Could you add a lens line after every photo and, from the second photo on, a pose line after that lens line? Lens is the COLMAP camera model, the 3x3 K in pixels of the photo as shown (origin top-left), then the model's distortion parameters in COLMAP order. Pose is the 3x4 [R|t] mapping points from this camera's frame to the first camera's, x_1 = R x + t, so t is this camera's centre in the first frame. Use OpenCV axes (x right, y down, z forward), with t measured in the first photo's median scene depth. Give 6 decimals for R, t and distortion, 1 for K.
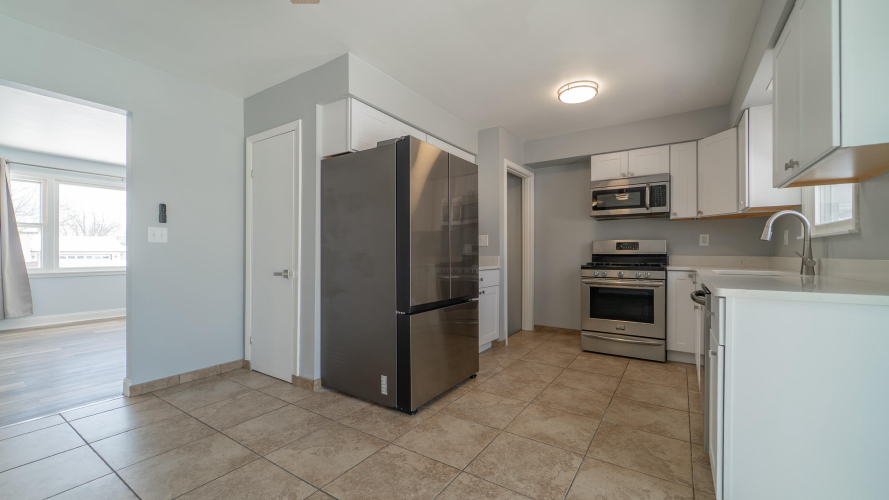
lens RADIAL K [[355.4, 0, 448.2], [0, 355.4, 251.9], [0, 0, 1]] dist [-0.001262, -0.000164]
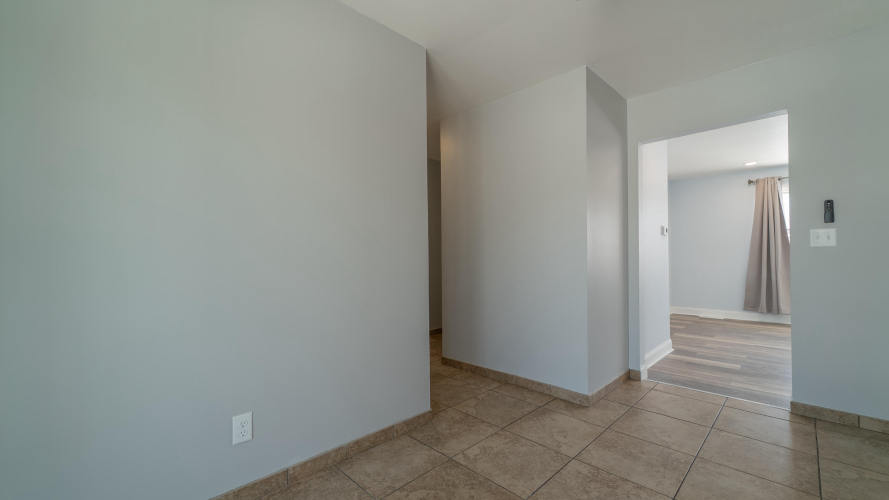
lens RADIAL K [[355.4, 0, 448.2], [0, 355.4, 251.9], [0, 0, 1]] dist [-0.001262, -0.000164]
pose [[-0.208553, -0.015376, -0.977890, 0.159185], [0.009975, 0.999791, -0.017848, -0.005724], [0.977960, -0.013477, -0.208357, 0.235596]]
